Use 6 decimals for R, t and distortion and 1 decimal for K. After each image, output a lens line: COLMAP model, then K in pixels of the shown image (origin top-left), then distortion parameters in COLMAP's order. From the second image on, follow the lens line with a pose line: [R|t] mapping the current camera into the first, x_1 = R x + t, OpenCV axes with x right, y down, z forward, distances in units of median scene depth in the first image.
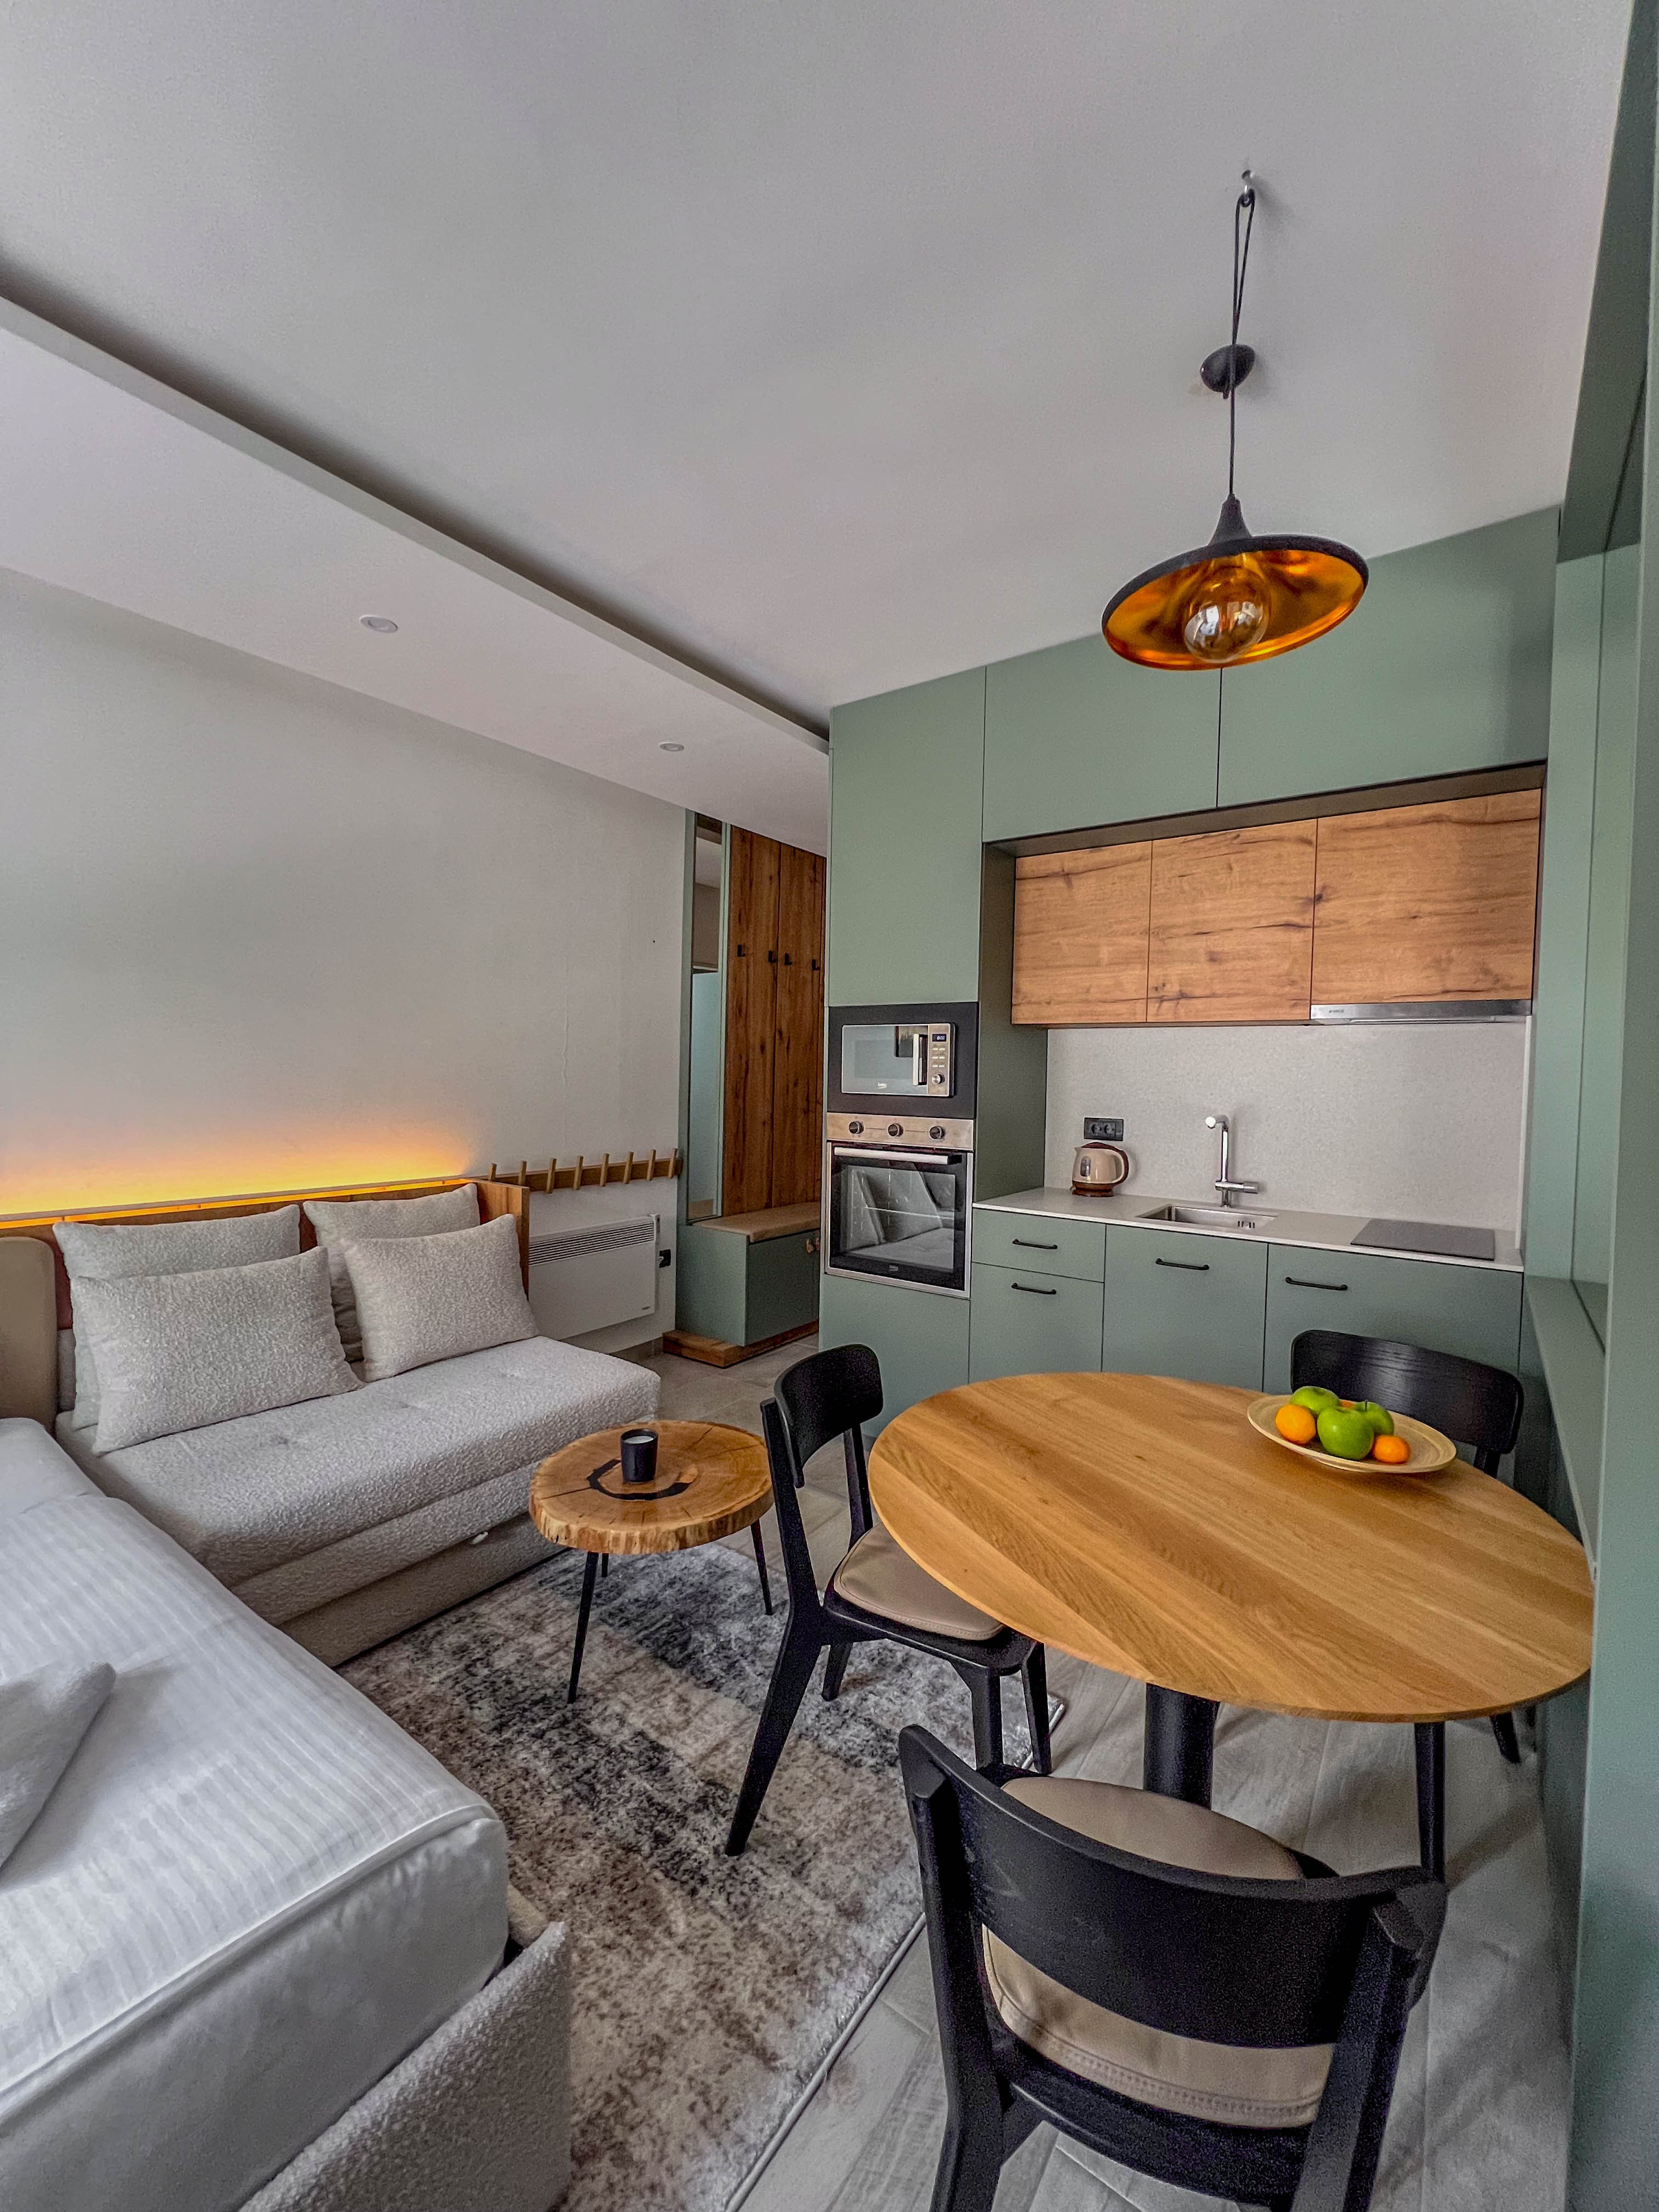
lens RADIAL K [[858.3, 0, 948.5], [0, 858.3, 1100.5], [0, 0, 1]] dist [-0.001988, -0.000094]
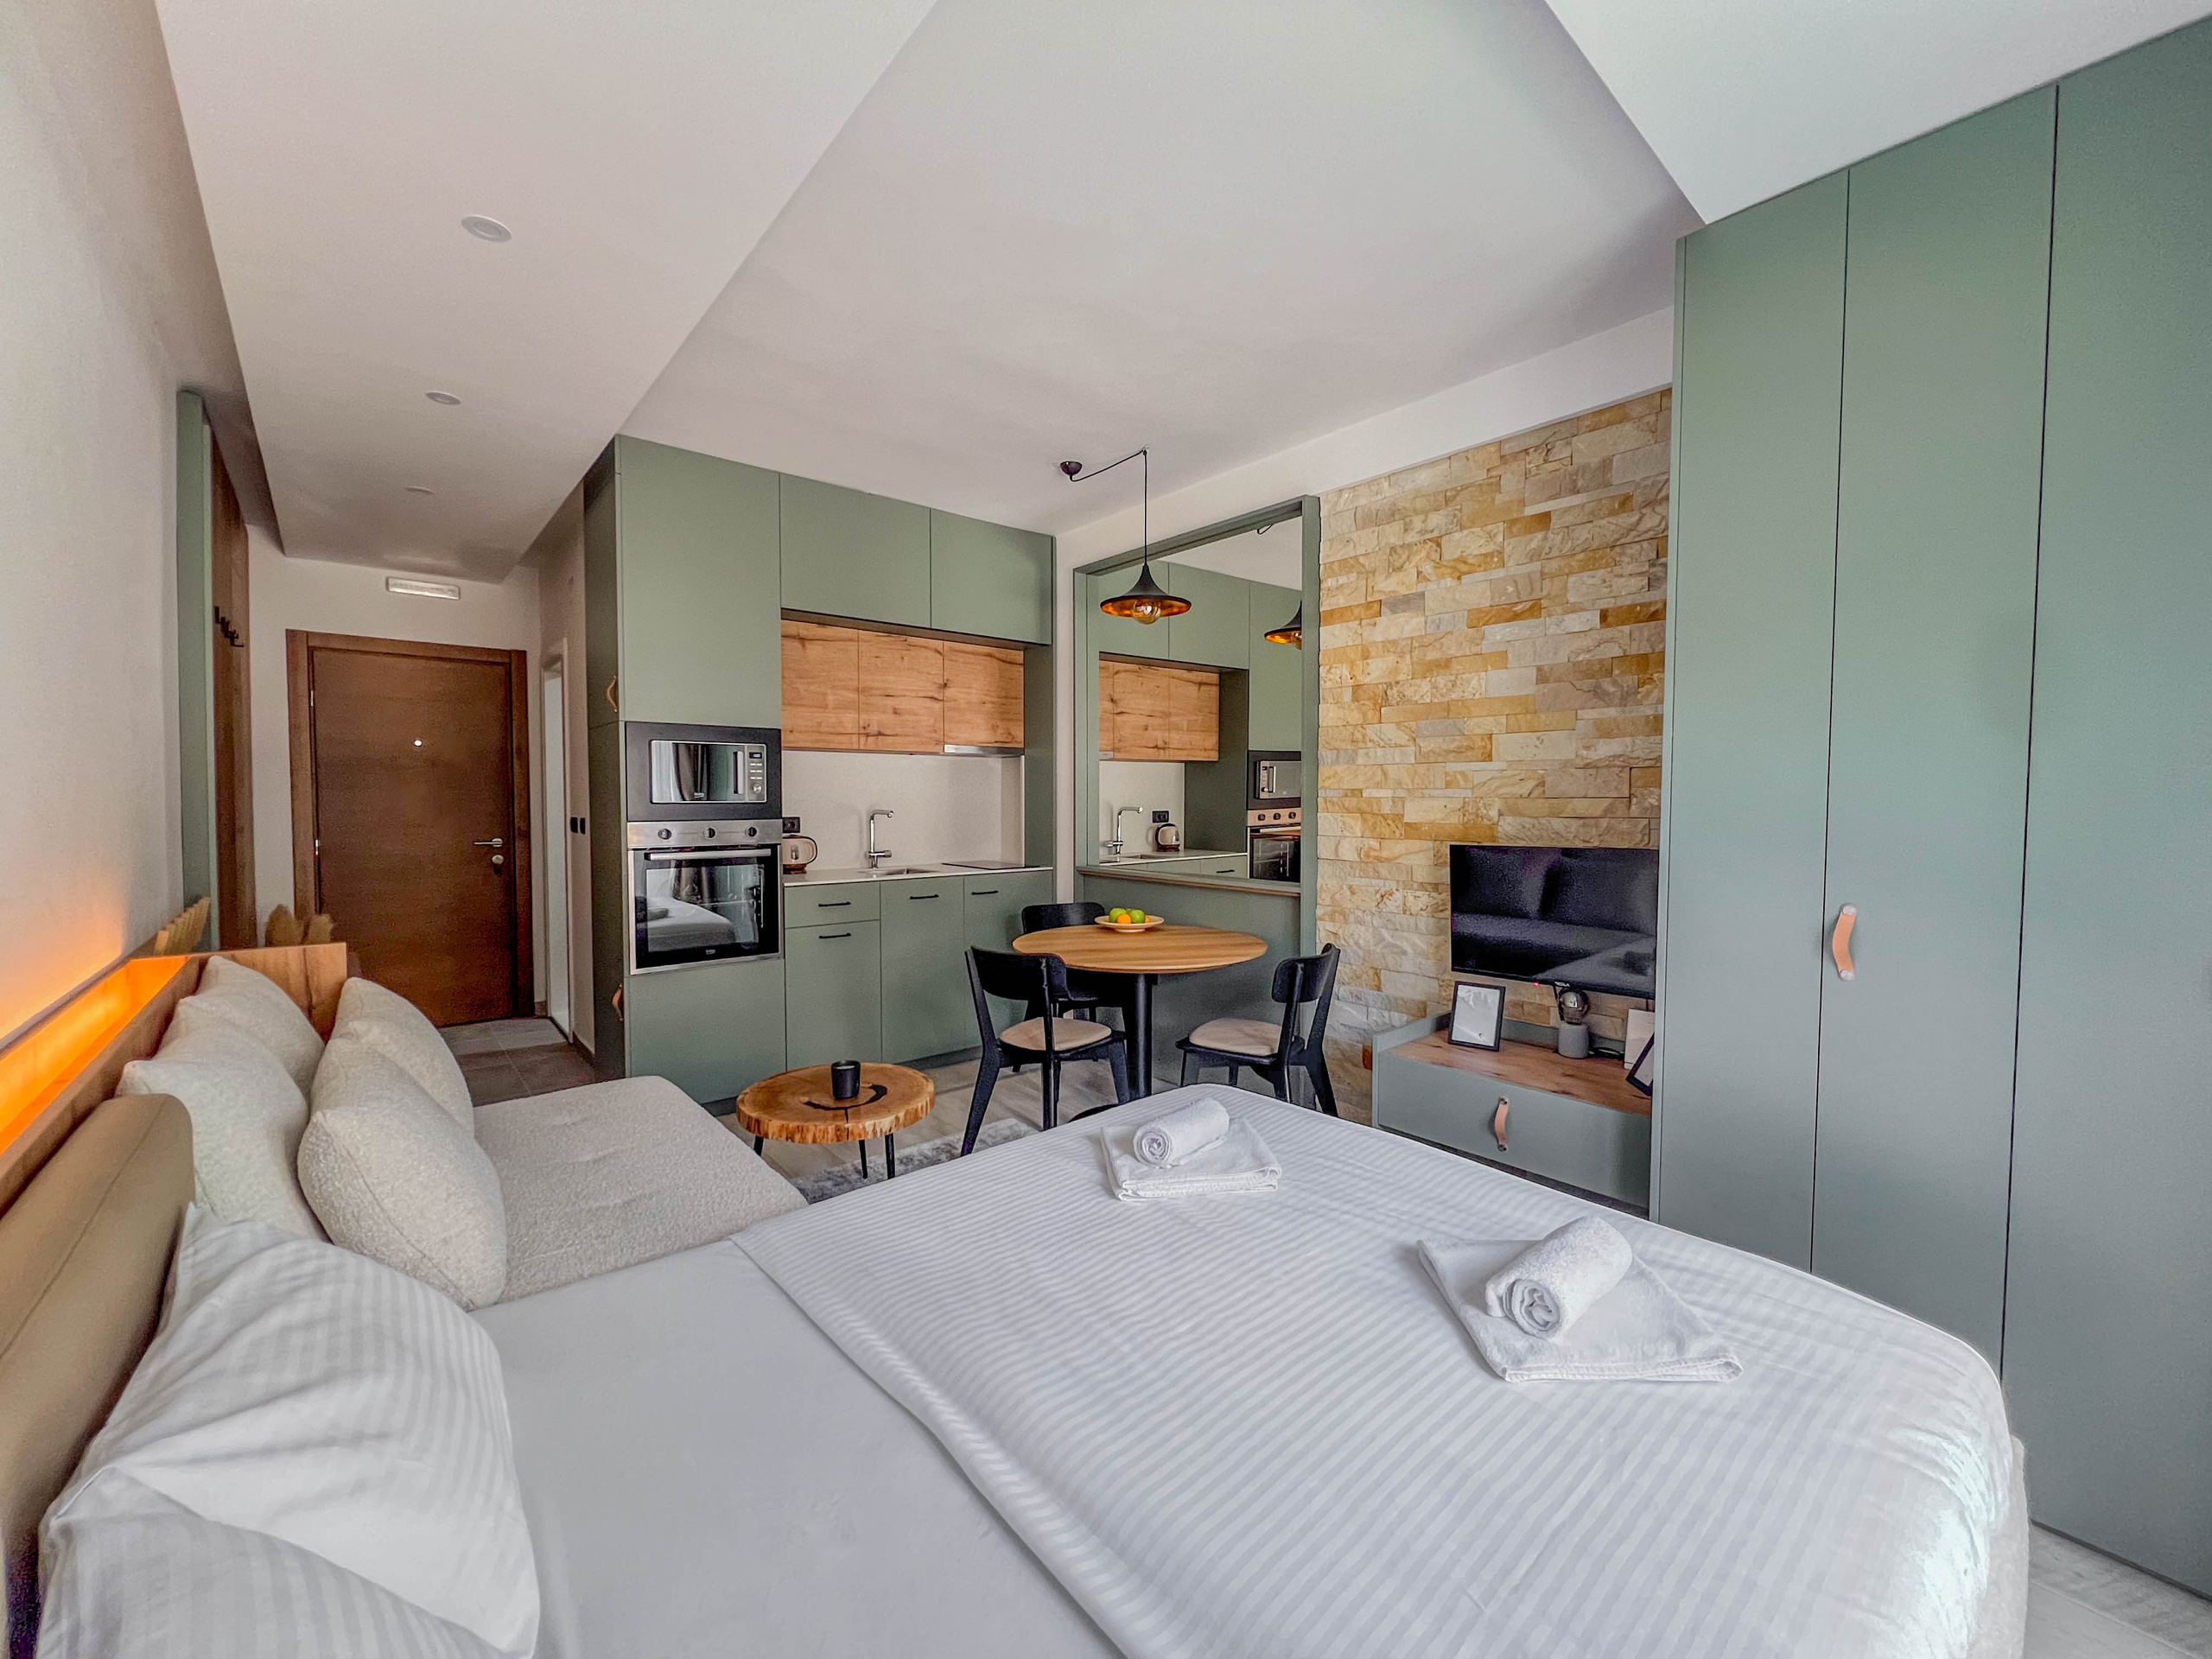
lens RADIAL K [[873.7, 0, 1042.1], [0, 873.7, 817.2], [0, 0, 1]] dist [-0.000836, 0.000310]
pose [[0.316022, -0.041854, 0.947828, -1.137528], [0.035469, 0.998849, 0.032281, -0.009971], [-0.948089, 0.023417, 0.317143, 0.209654]]
